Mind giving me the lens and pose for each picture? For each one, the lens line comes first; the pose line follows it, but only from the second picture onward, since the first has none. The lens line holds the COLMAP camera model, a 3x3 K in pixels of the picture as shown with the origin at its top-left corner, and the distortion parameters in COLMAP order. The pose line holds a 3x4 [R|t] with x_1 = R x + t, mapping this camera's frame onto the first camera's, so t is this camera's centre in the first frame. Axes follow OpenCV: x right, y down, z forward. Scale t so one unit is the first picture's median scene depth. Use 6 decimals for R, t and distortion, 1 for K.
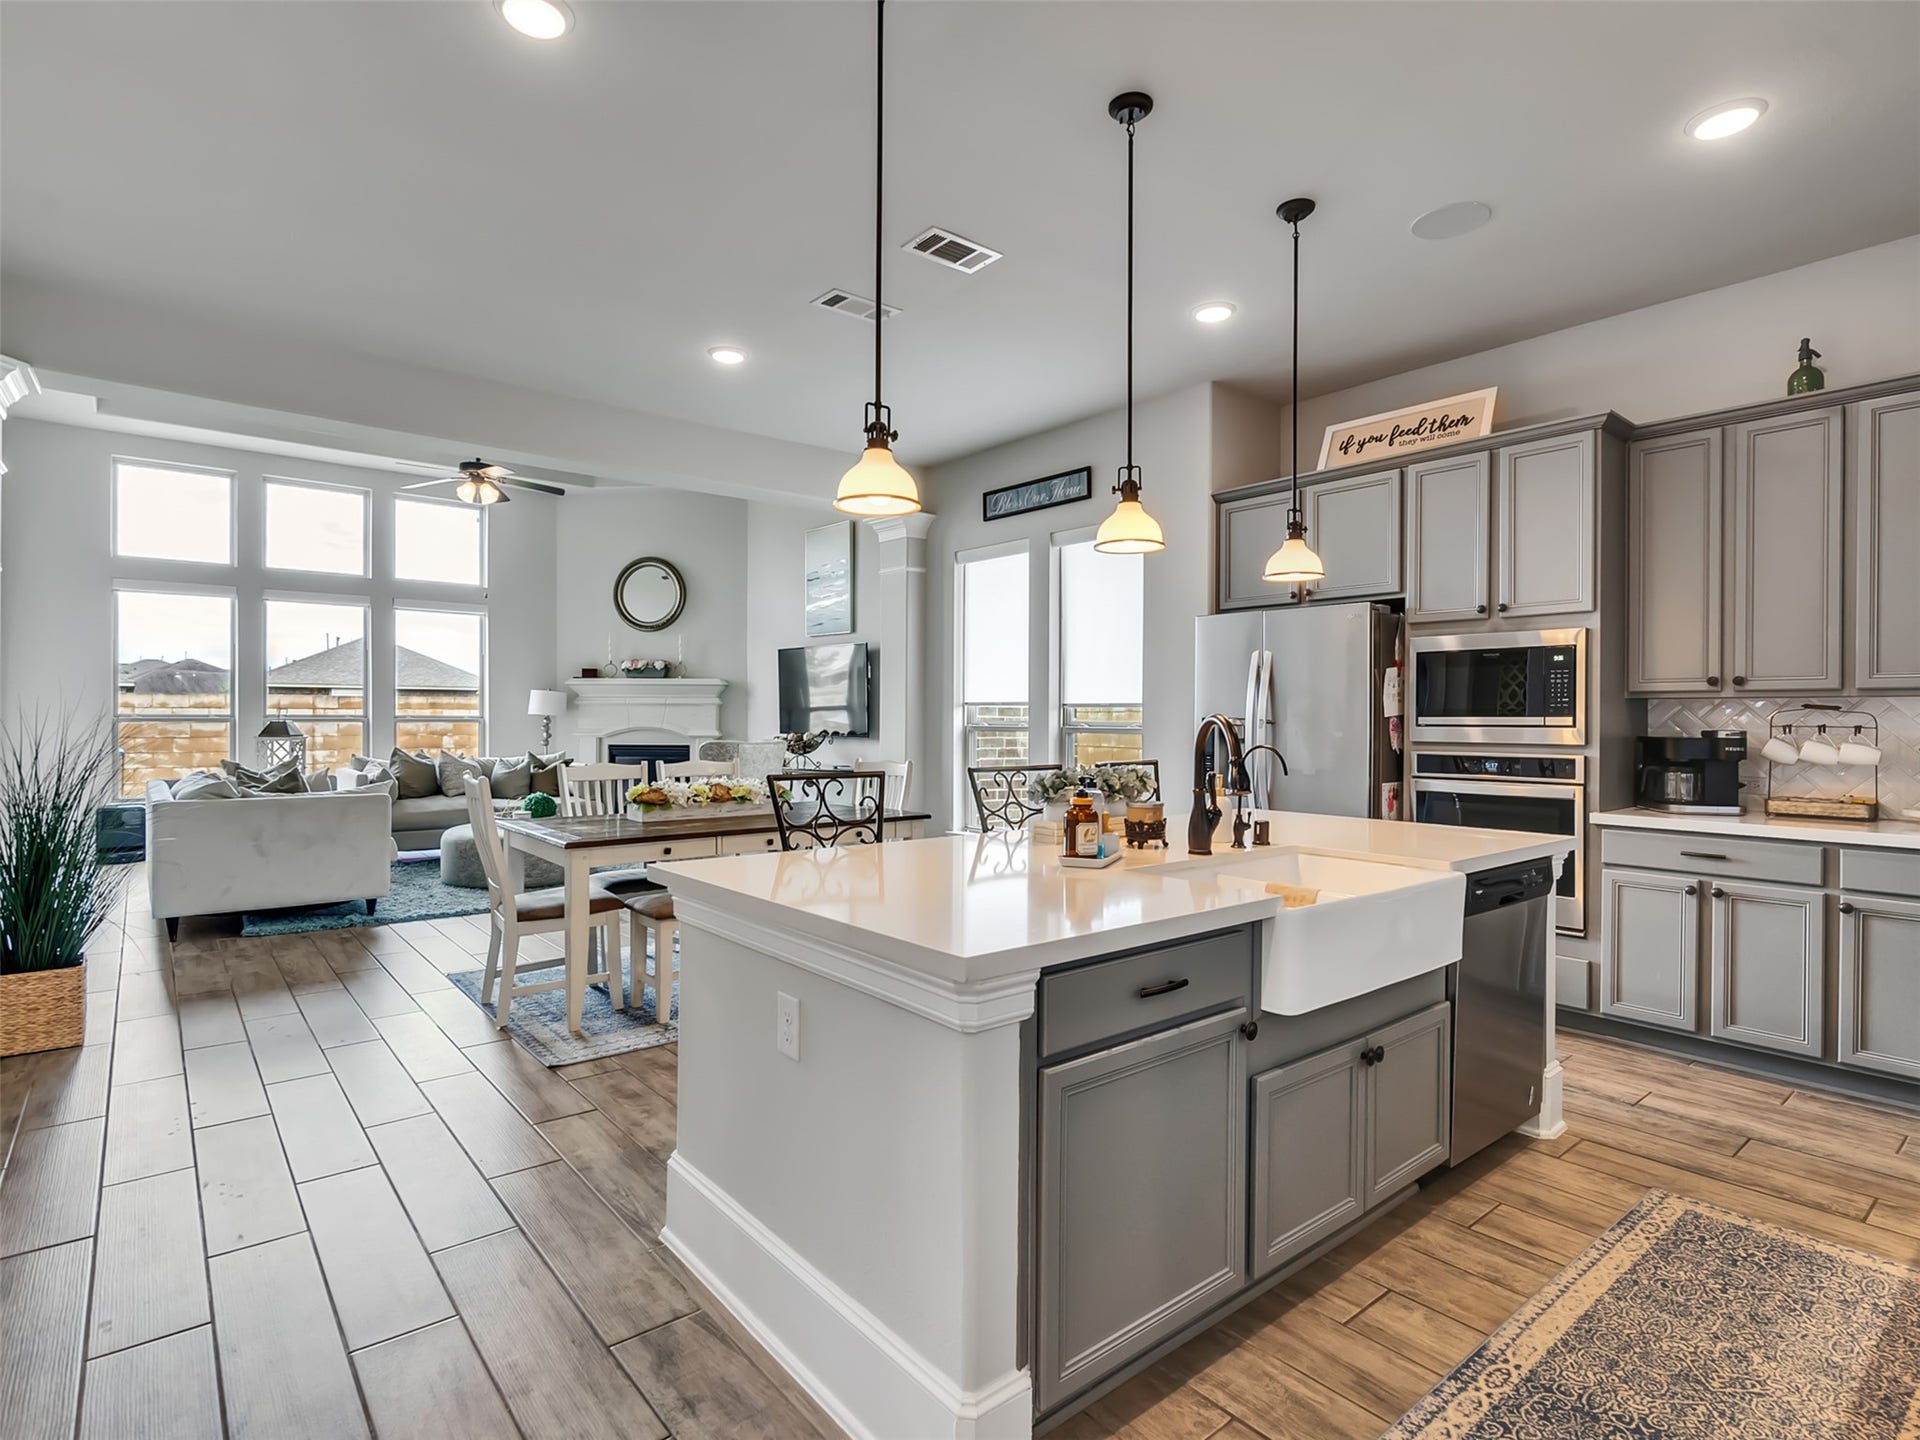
lens RADIAL K [[981.0, 0, 943.1], [0, 981.0, 718.1], [0, 0, 1]] dist [-0.005368, 0.004895]
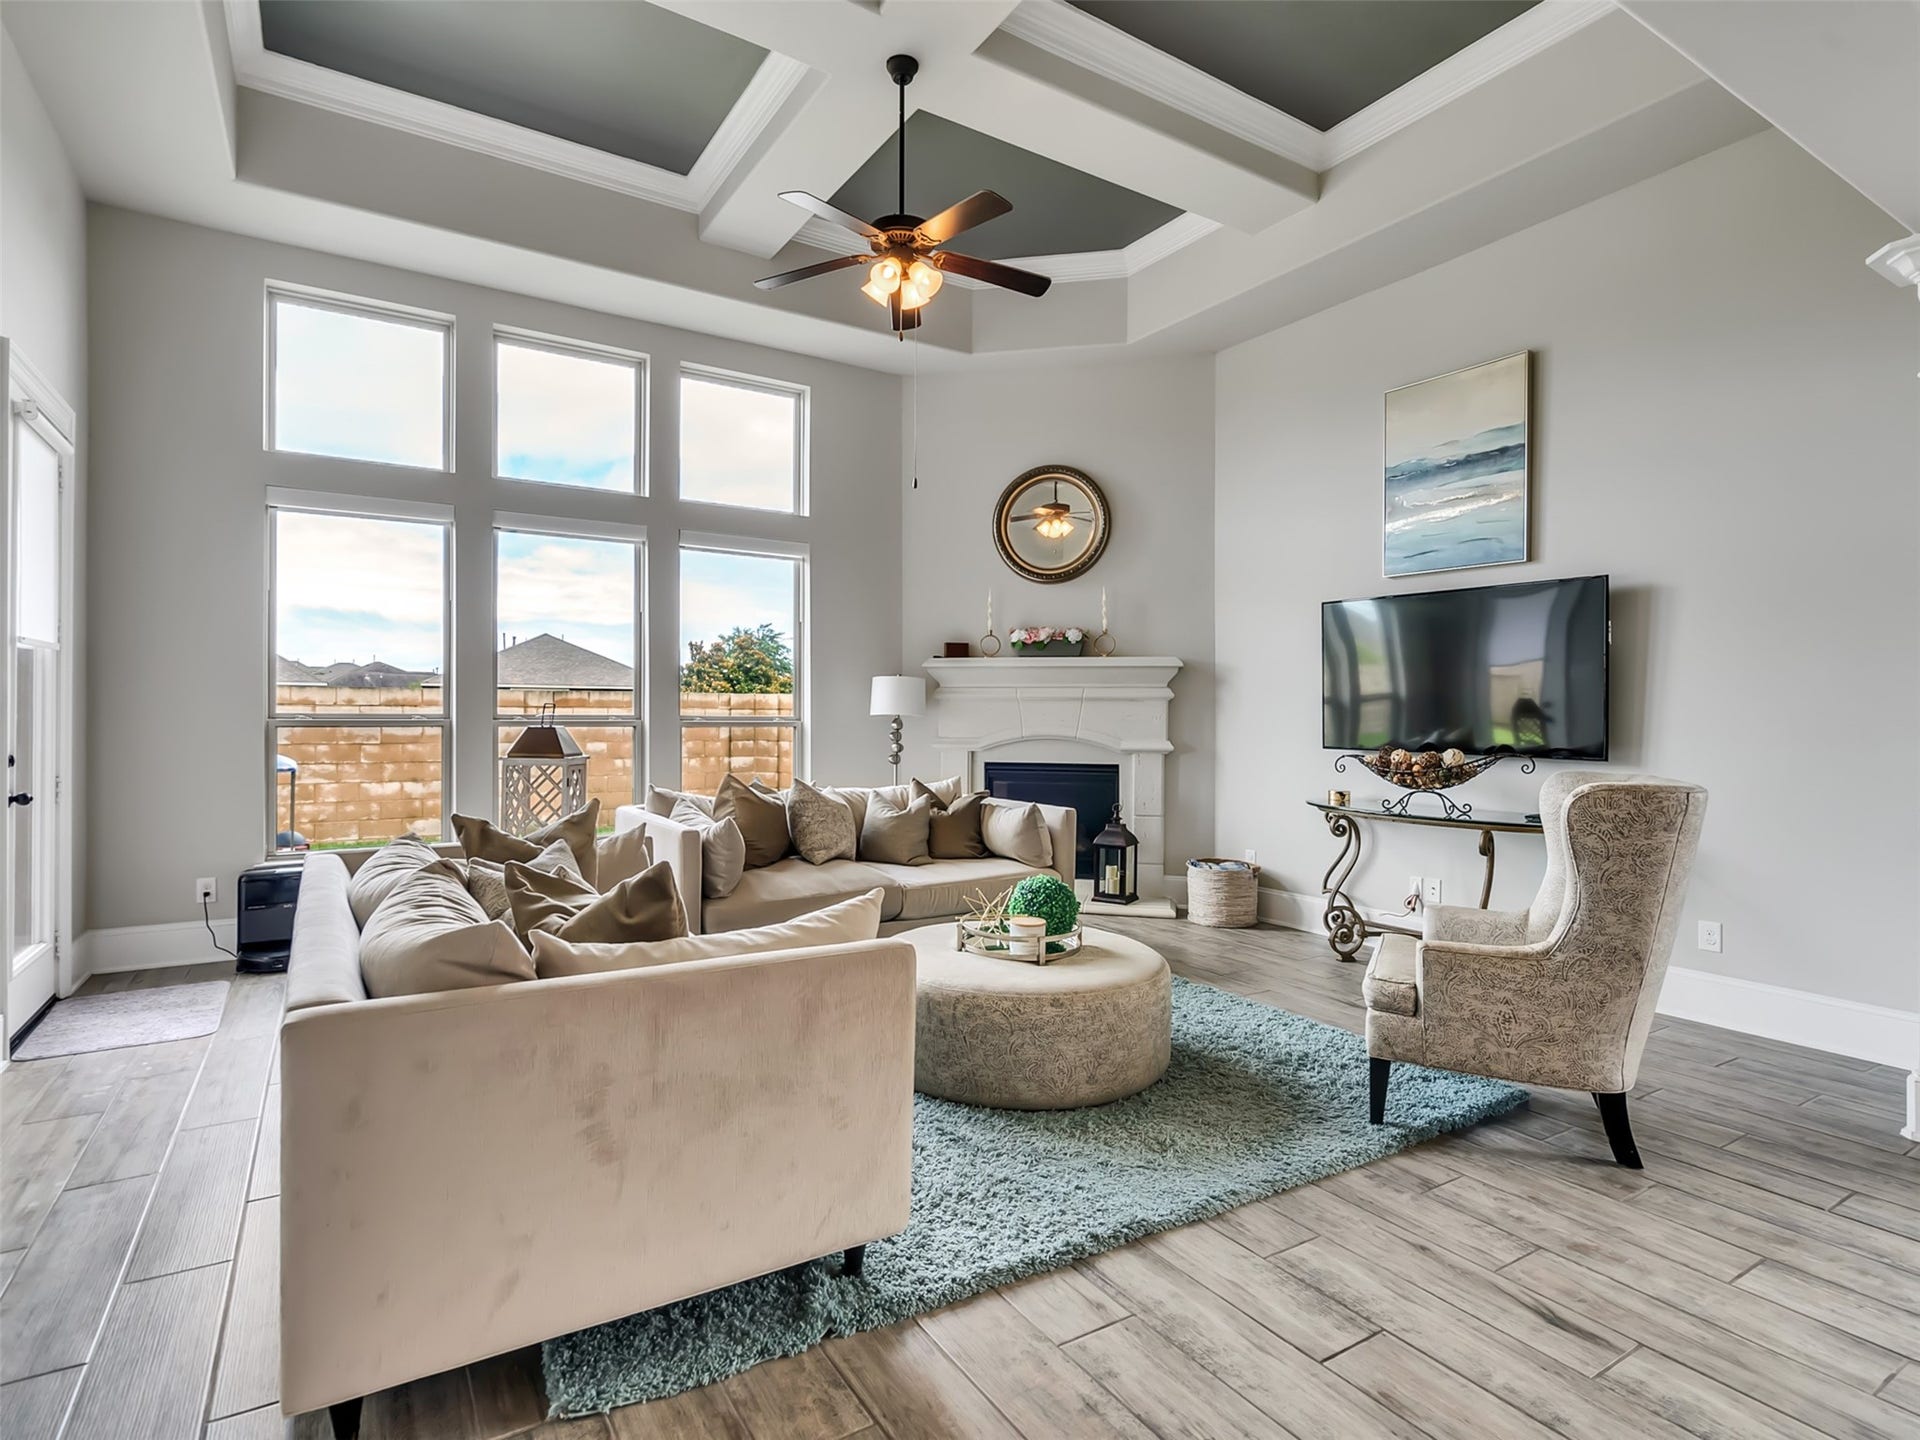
lens RADIAL K [[981.0, 0, 940.1], [0, 981.0, 718.9], [0, 0, 1]] dist [-0.005368, 0.004895]
pose [[0.991041, 0.001817, -0.133547, -0.294849], [-0.001784, 0.999998, 0.000369, -0.001495], [0.133547, -0.000127, 0.991042, 0.378189]]
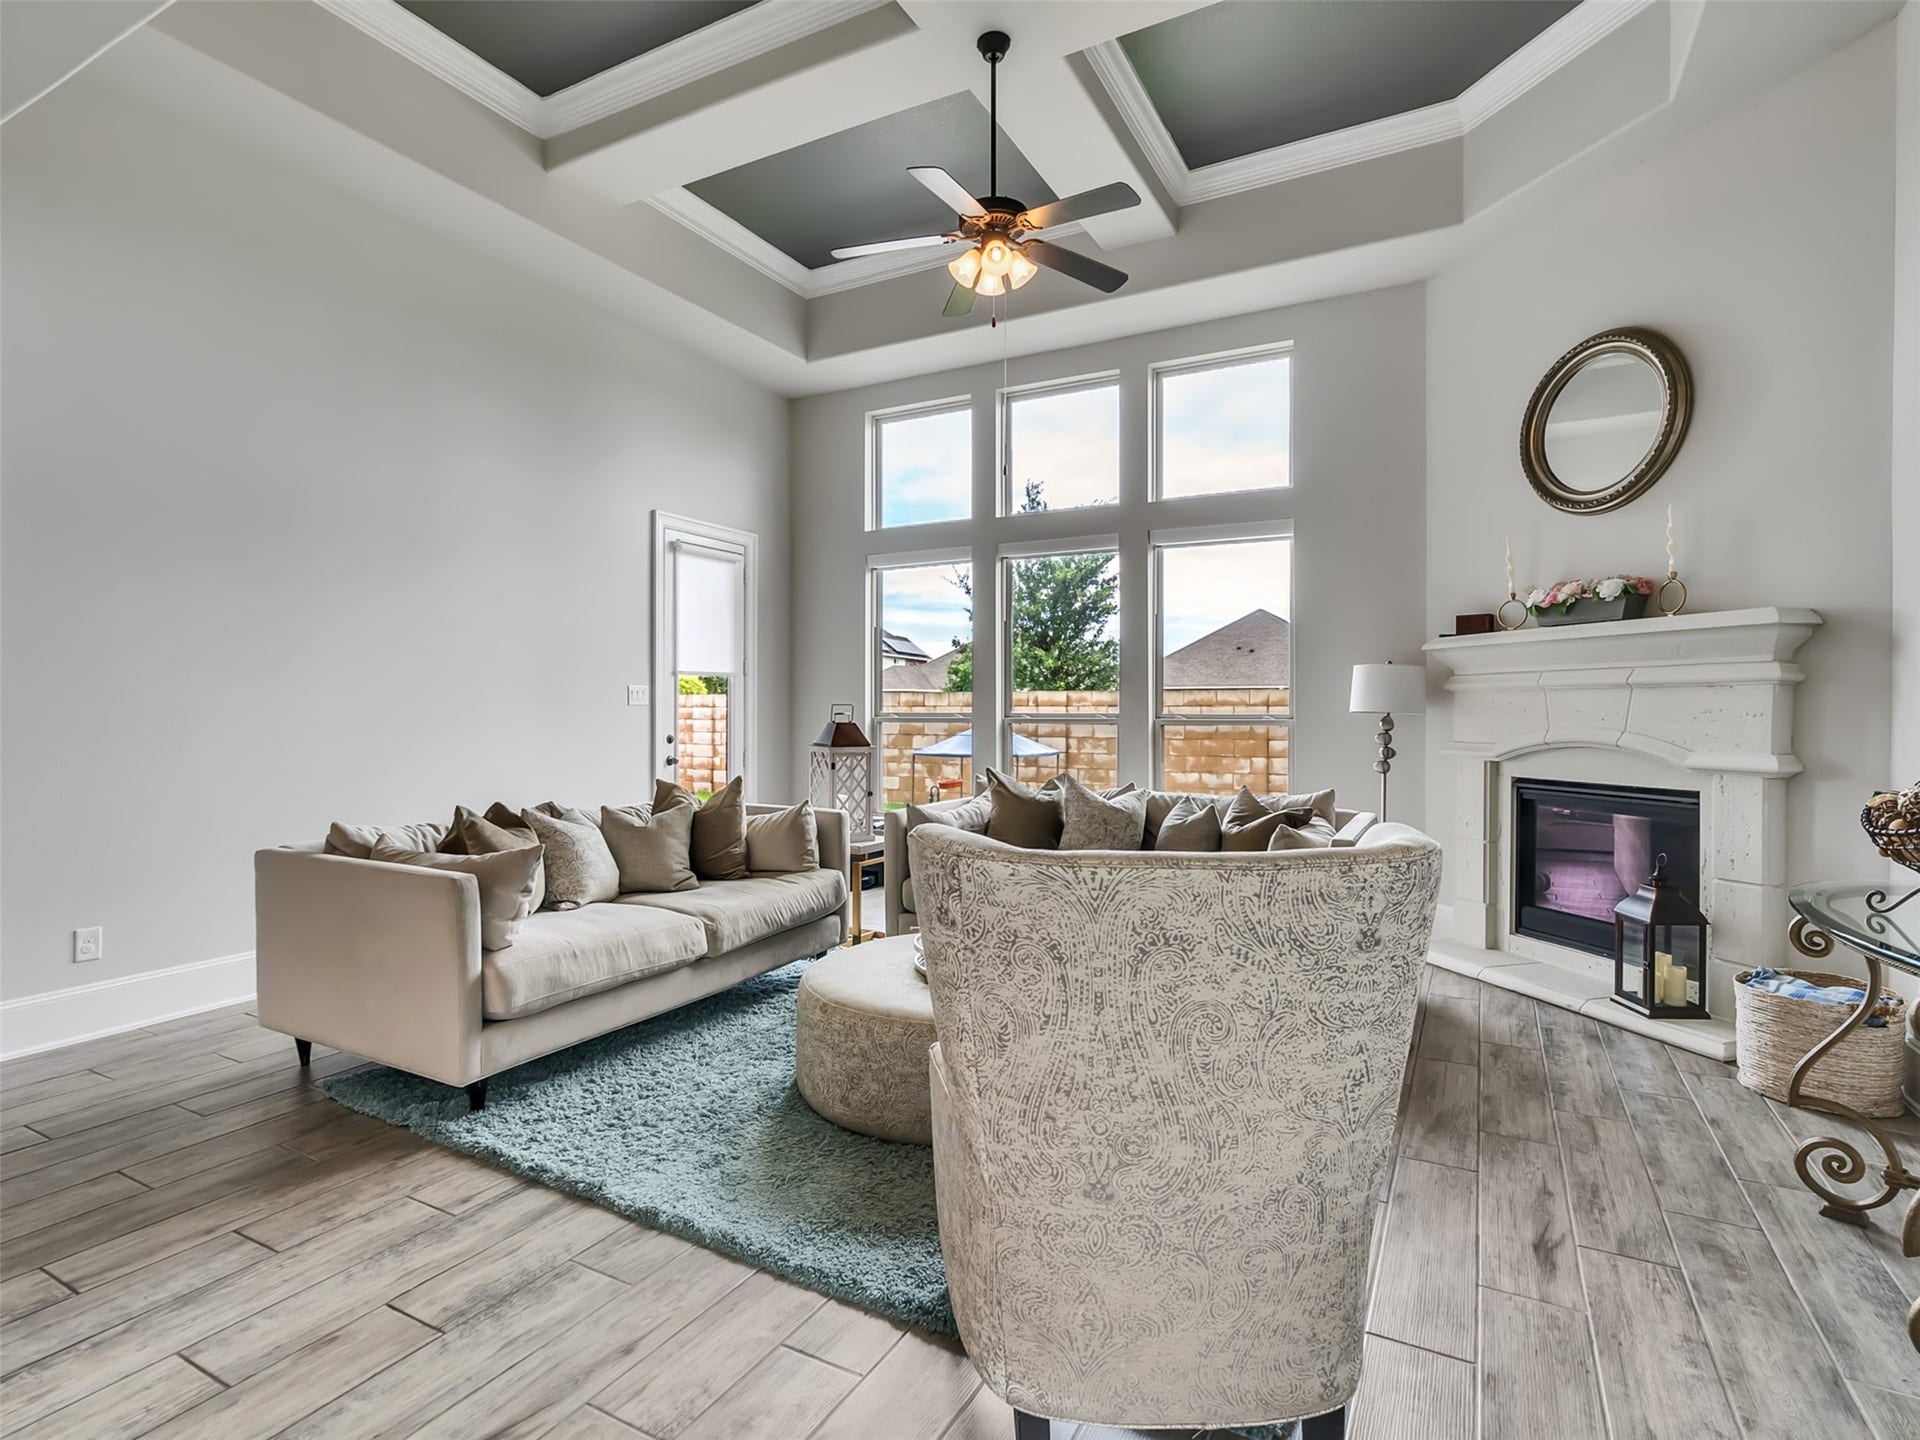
lens RADIAL K [[981.0, 0, 948.2], [0, 981.0, 722.0], [0, 0, 1]] dist [-0.005368, 0.004895]
pose [[0.374006, 0.005398, -0.927411, -0.016916], [-0.000898, 0.999985, 0.005458, -0.000988], [0.927426, -0.001209, 0.374005, 0.604921]]
